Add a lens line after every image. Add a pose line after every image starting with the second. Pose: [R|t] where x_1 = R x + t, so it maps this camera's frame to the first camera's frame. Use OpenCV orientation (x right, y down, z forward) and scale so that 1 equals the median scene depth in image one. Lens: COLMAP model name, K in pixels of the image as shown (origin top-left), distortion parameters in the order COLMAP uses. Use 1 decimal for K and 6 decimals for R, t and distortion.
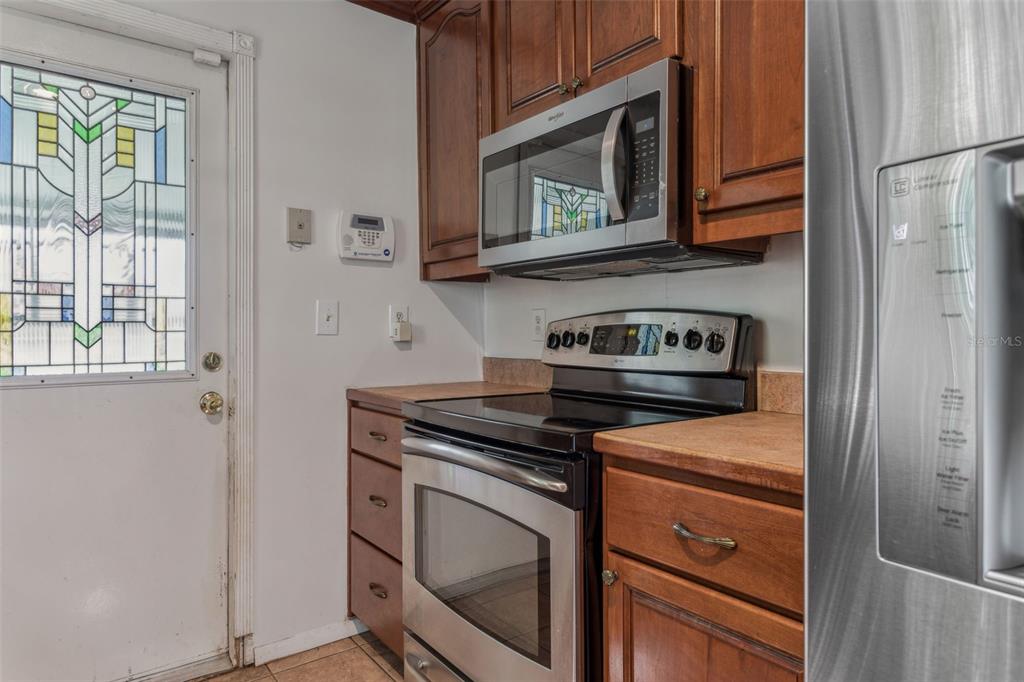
lens RADIAL K [[623.2, 0, 511.0], [0, 623.2, 327.7], [0, 0, 1]] dist [-0.000723, -0.000858]
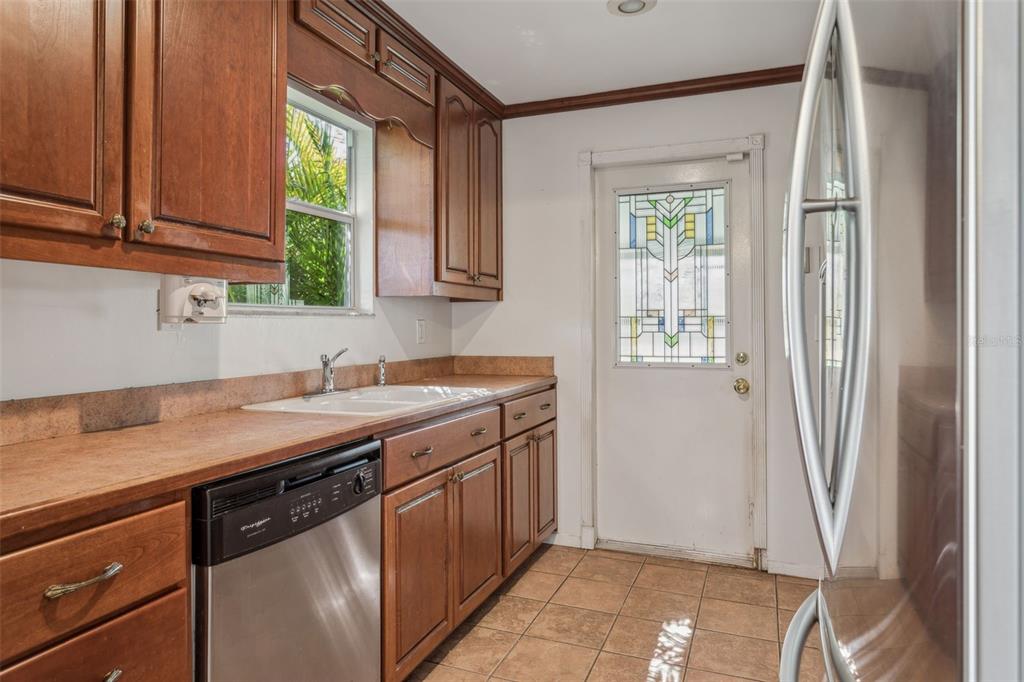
lens RADIAL K [[638.4, 0, 512.3], [0, 638.4, 335.8], [0, 0, 1]] dist [-0.001728, -0.000017]
pose [[0.516700, 0.000757, -0.856166, 0.589260], [0.001122, 0.999998, 0.001562, -0.002407], [0.856166, -0.001768, 0.516698, -0.279514]]
